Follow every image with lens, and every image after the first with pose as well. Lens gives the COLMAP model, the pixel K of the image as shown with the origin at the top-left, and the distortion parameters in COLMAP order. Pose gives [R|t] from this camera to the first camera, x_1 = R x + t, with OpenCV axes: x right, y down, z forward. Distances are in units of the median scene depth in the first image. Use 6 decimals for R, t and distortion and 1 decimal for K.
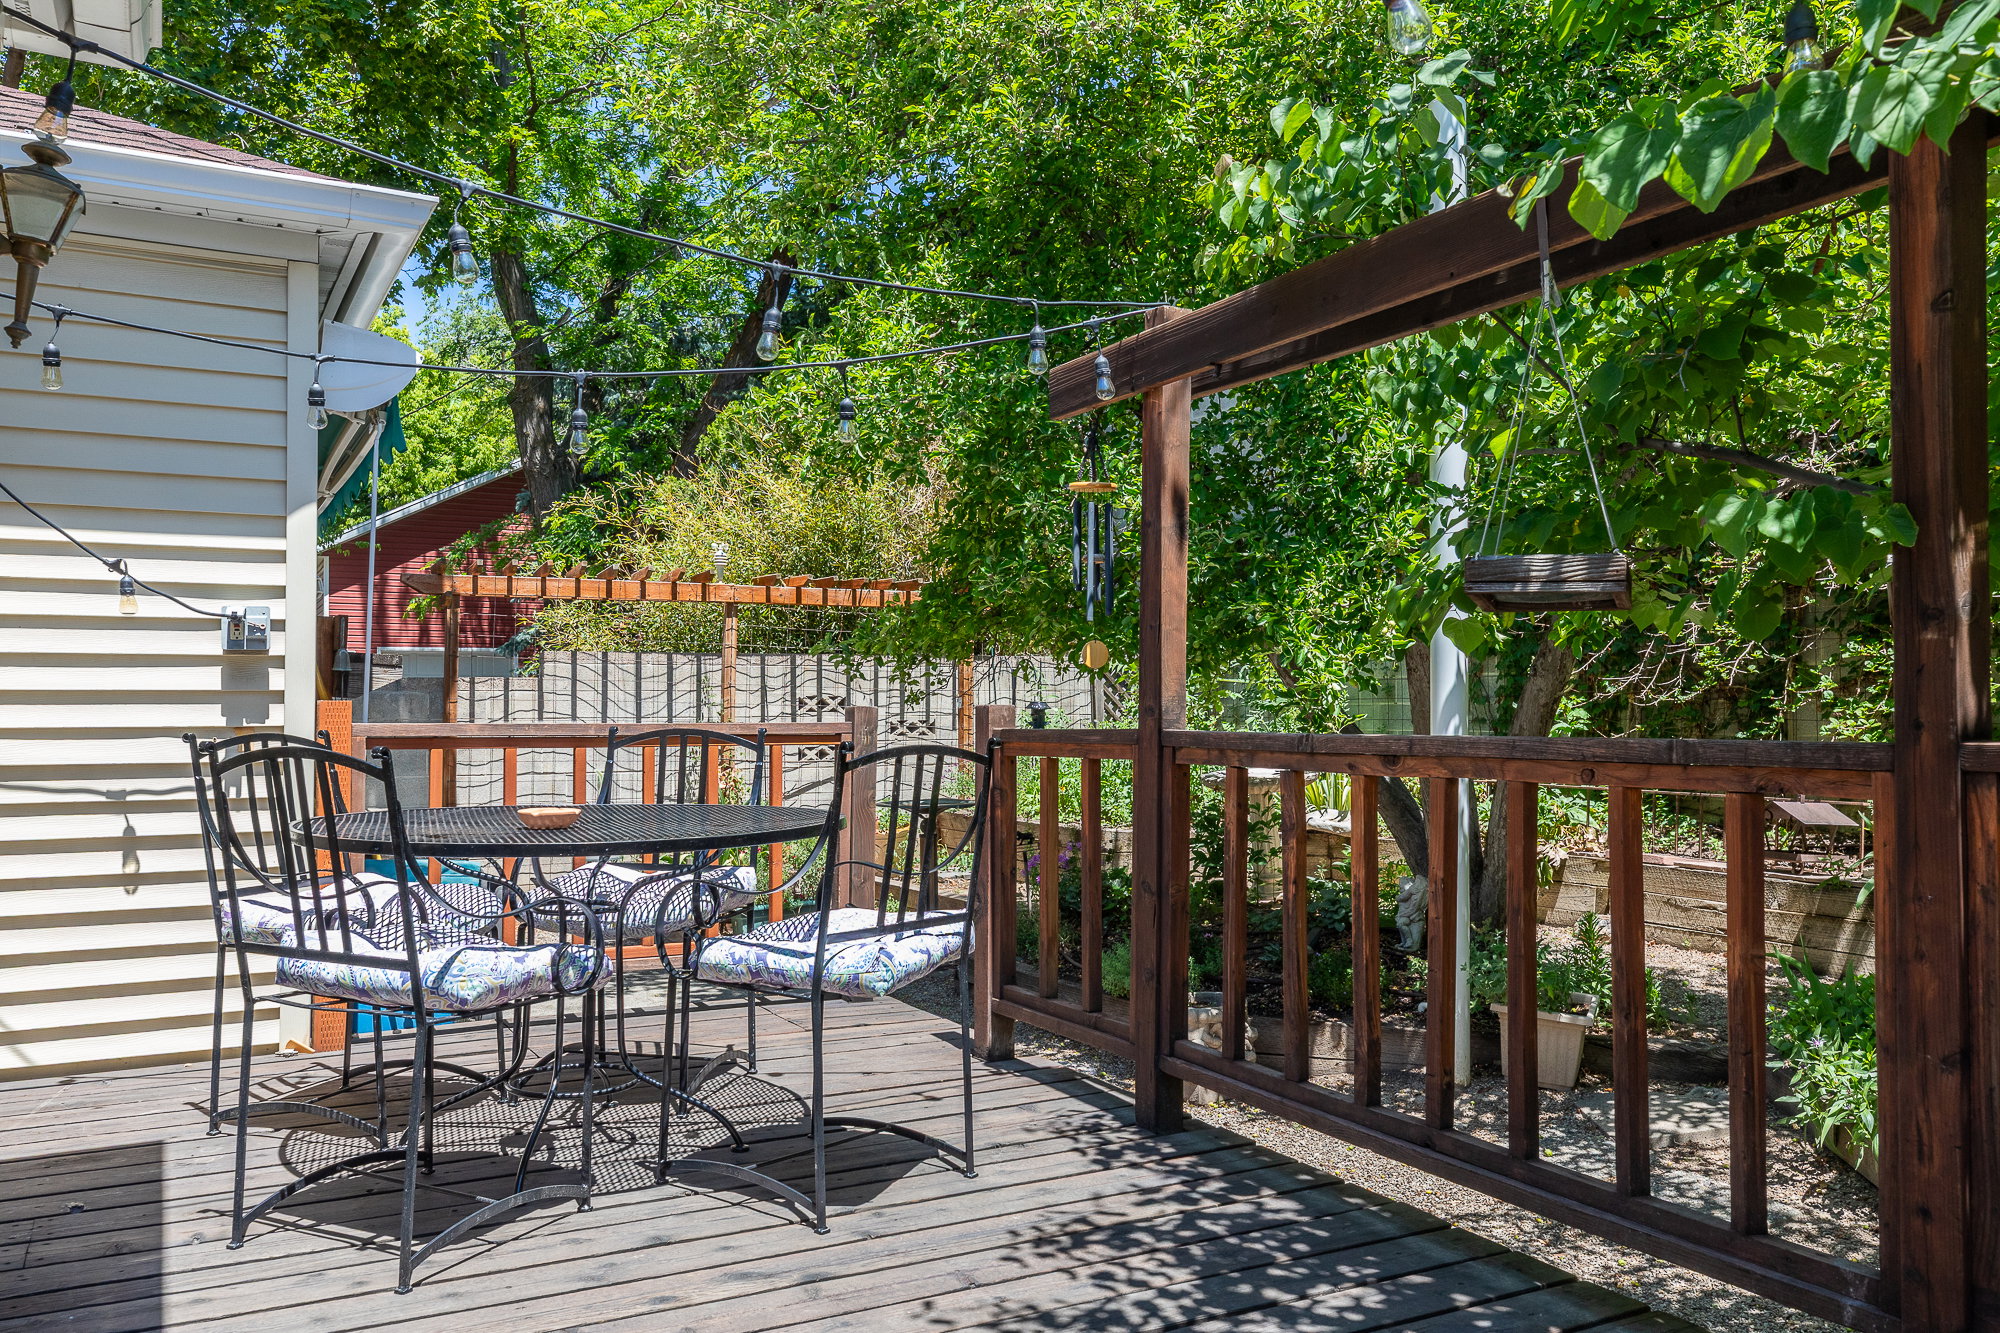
lens RADIAL K [[1548.2, 0, 1000.7], [0, 1548.2, 668.7], [0, 0, 1]] dist [-0.006855, -0.009440]
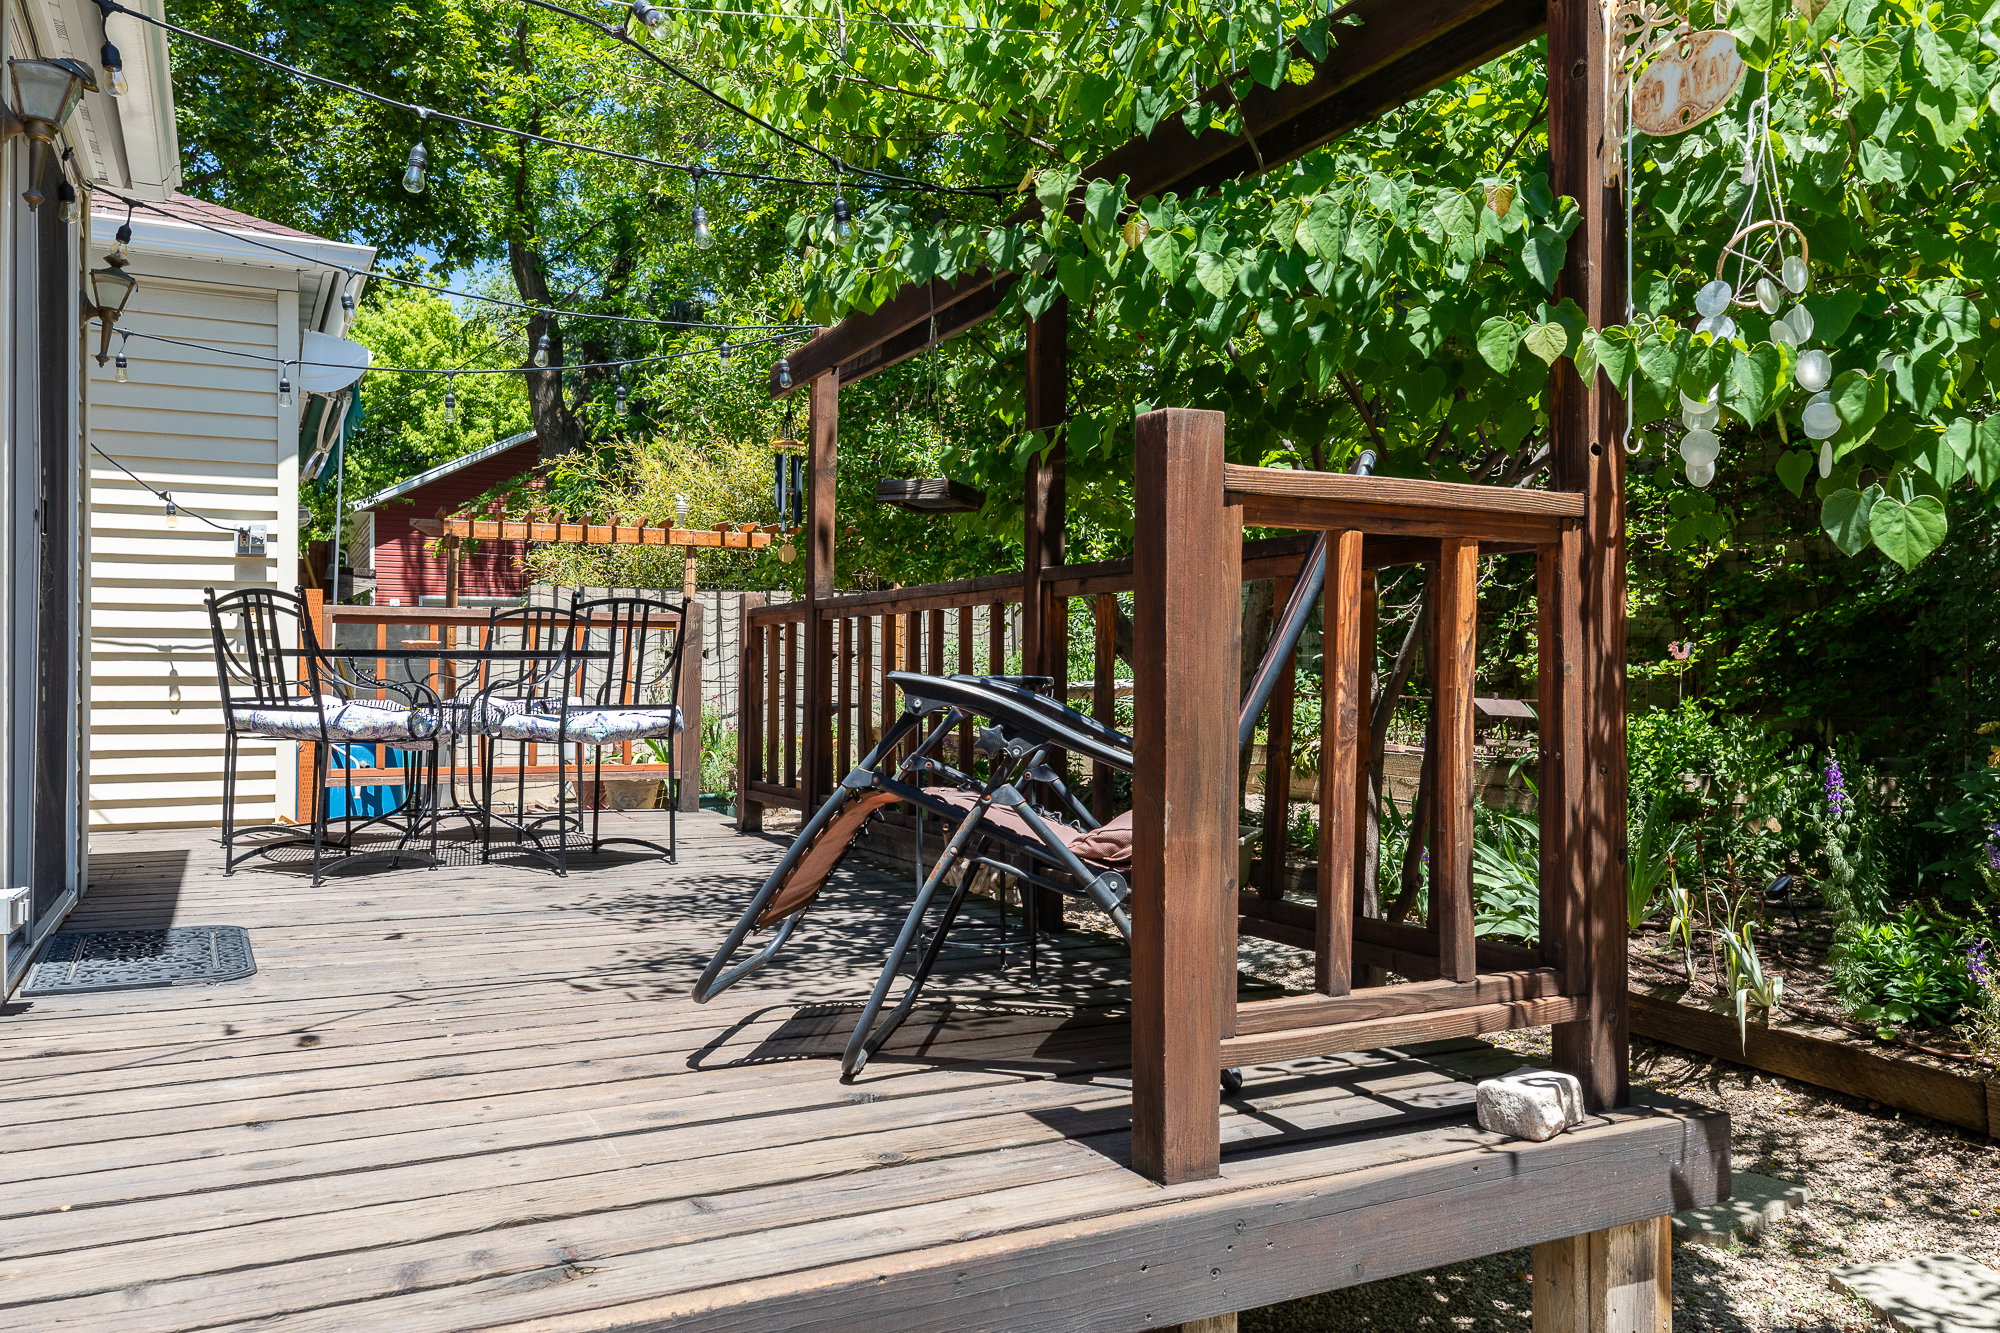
lens RADIAL K [[1548.2, 0, 1001.7], [0, 1548.2, 666.4], [0, 0, 1]] dist [-0.006855, -0.009440]
pose [[0.999376, 0.005508, -0.034899, 0.126790], [-0.004721, 0.999734, 0.022595, 0.026225], [0.035014, -0.022417, 0.999135, -0.204990]]
